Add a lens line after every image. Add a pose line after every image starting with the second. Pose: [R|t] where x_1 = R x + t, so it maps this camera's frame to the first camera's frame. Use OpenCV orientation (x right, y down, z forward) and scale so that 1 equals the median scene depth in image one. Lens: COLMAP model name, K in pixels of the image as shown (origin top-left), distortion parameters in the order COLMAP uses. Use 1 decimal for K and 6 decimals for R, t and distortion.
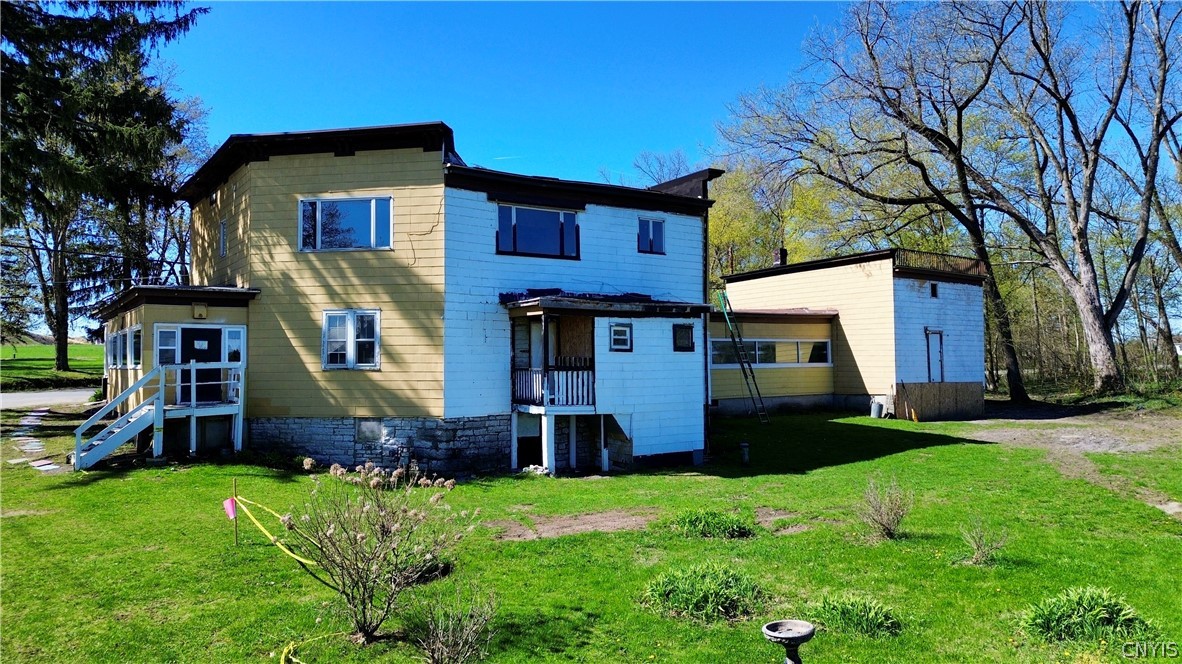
lens RADIAL K [[831.7, 0, 588.3], [0, 831.7, 334.5], [0, 0, 1]] dist [0.073756, -0.072632]
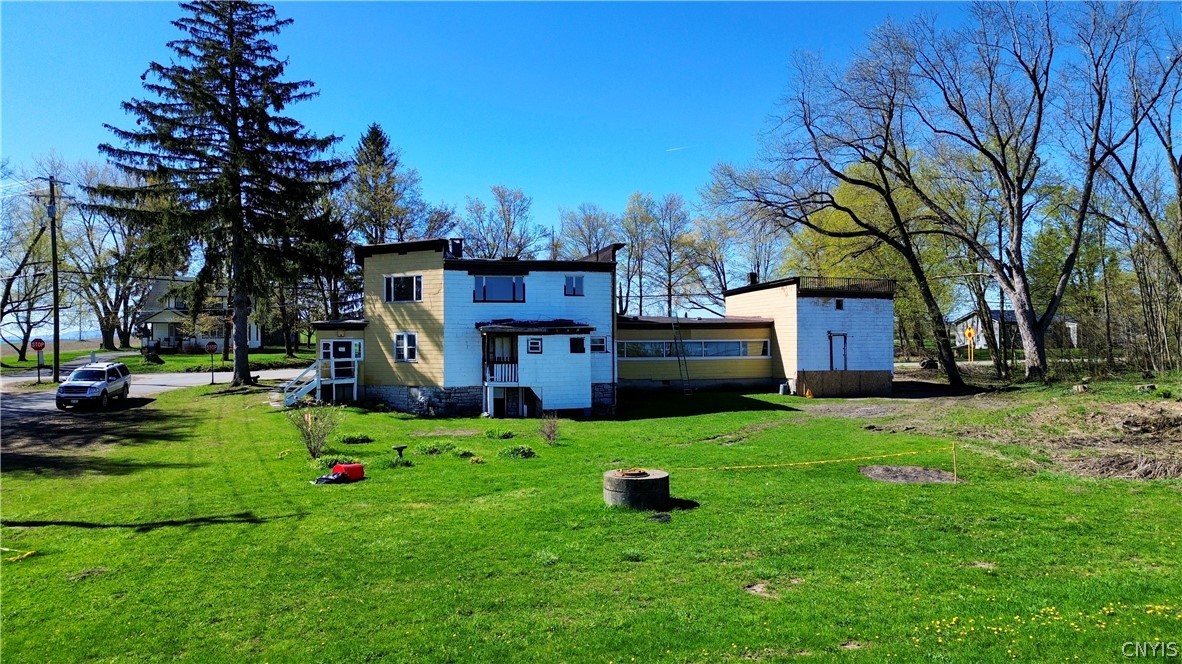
lens RADIAL K [[831.7, 0, 588.3], [0, 831.7, 334.5], [0, 0, 1]] dist [0.073756, -0.072632]
pose [[0.944341, -0.001719, -0.328964, 0.766960], [0.010605, 0.999626, 0.025221, -0.068204], [0.328798, -0.027305, 0.944006, -0.721257]]
